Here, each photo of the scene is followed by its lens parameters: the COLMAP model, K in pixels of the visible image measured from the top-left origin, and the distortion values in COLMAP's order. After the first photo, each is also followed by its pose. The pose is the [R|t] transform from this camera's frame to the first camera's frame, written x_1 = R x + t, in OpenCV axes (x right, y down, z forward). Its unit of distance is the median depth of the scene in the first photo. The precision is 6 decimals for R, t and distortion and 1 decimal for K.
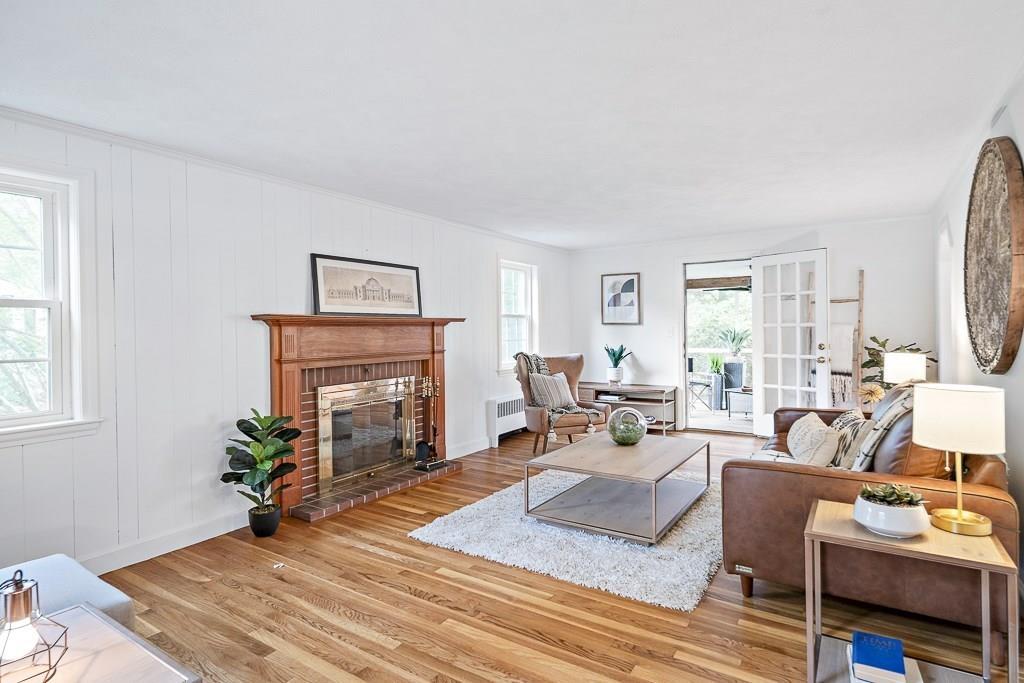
lens RADIAL K [[516.8, 0, 530.5], [0, 516.8, 332.8], [0, 0, 1]] dist [0.009130, 0.001466]
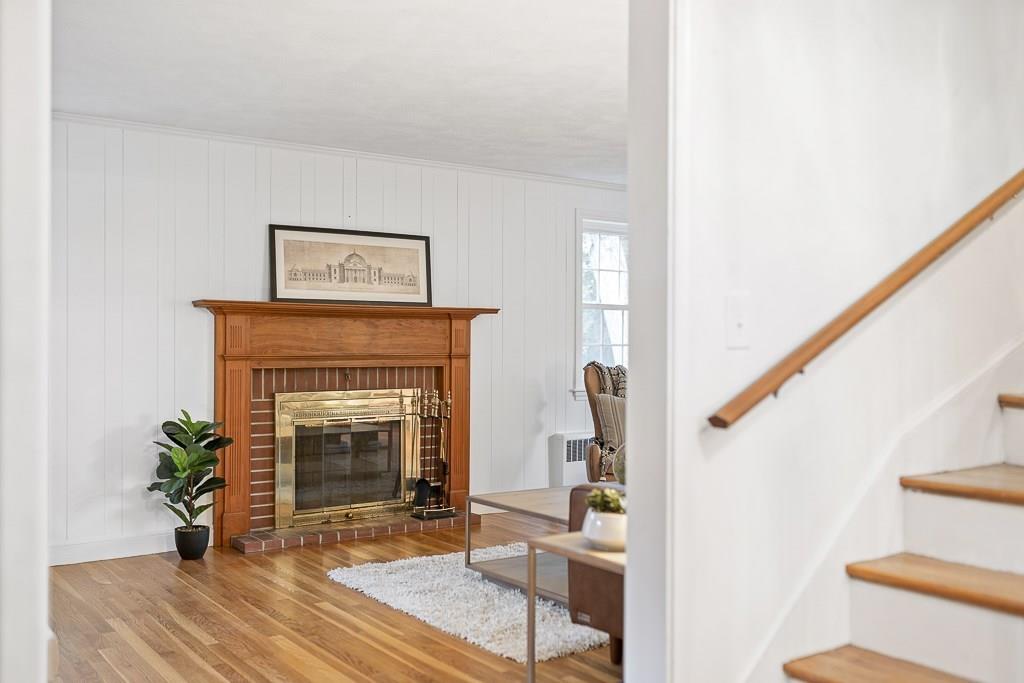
lens RADIAL K [[977.2, 0, 517.9], [0, 977.2, 338.0], [0, 0, 1]] dist [-0.002443, 0.000000]
pose [[0.926609, 0.016702, -0.375656, 0.496895], [-0.019529, 0.999802, -0.003719, 0.019429], [0.375519, 0.010782, 0.926752, -0.246846]]
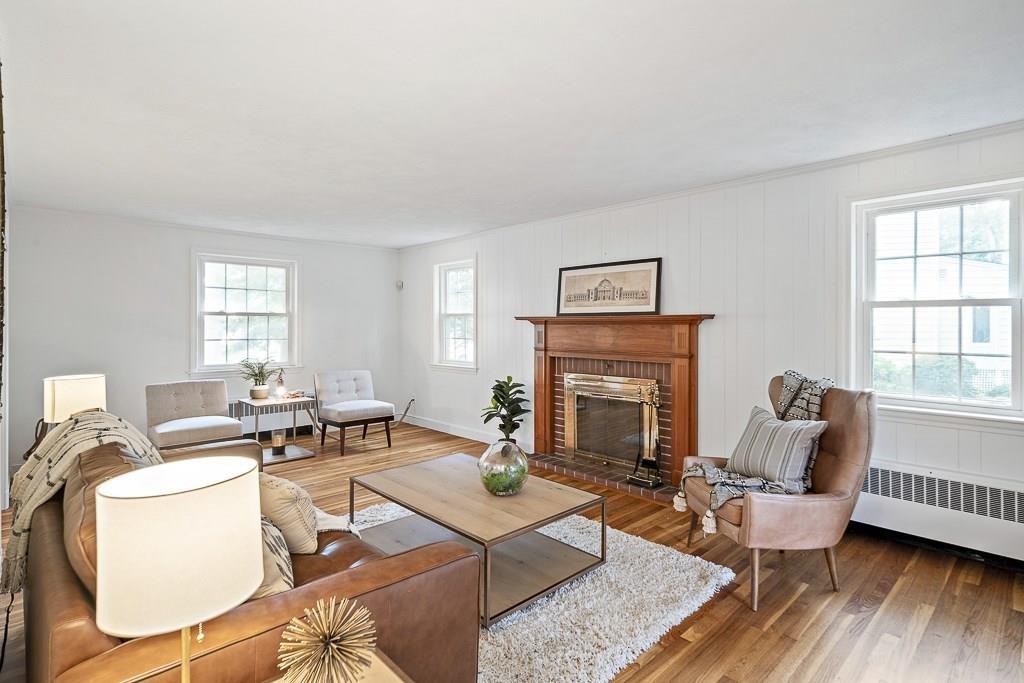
lens RADIAL K [[516.8, 0, 522.0], [0, 516.8, 339.3], [0, 0, 1]] dist [0.009130, 0.001466]
pose [[-0.219500, 0.029898, -0.975154, 0.858672], [-0.011185, 0.999388, 0.033158, -0.017645], [0.975548, 0.018185, -0.219031, 1.186950]]
